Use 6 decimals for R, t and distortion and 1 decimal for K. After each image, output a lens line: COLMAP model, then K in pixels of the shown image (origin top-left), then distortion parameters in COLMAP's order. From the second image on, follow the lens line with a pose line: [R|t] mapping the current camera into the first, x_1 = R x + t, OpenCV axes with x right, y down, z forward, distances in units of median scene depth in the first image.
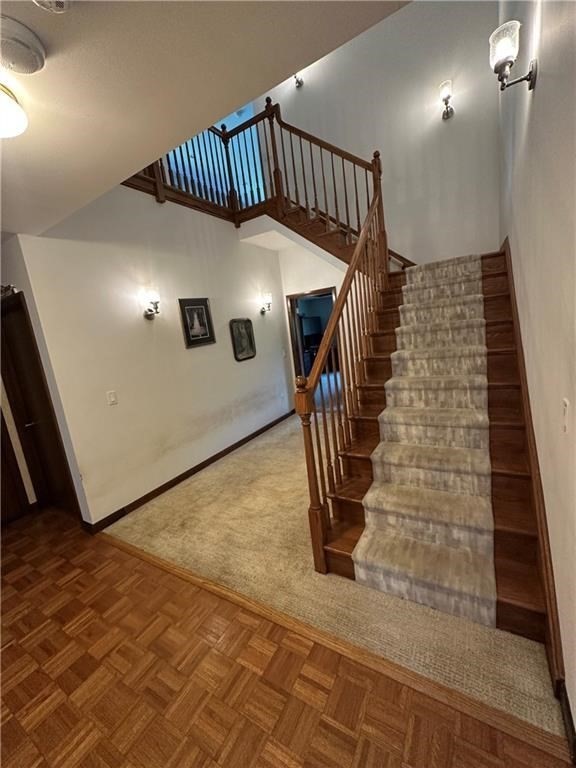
lens RADIAL K [[307.6, 0, 290.6], [0, 307.6, 381.3], [0, 0, 1]] dist [-0.000536, 0.000349]
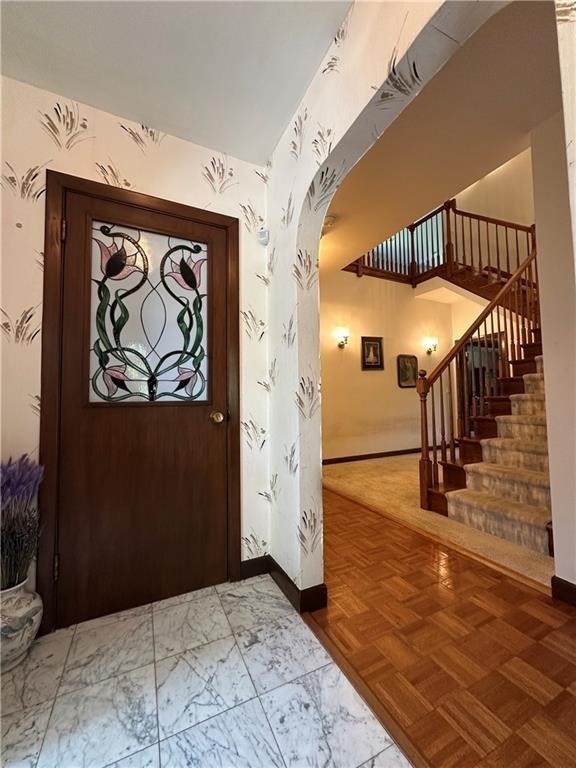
lens RADIAL K [[307.6, 0, 289.5], [0, 307.6, 384.8], [0, 0, 1]] dist [-0.000536, 0.000349]
pose [[0.830289, 0.084959, -0.550819, 0.178801], [-0.179616, 0.976372, -0.120151, 0.195750], [0.527596, 0.198696, 0.825931, -0.349630]]
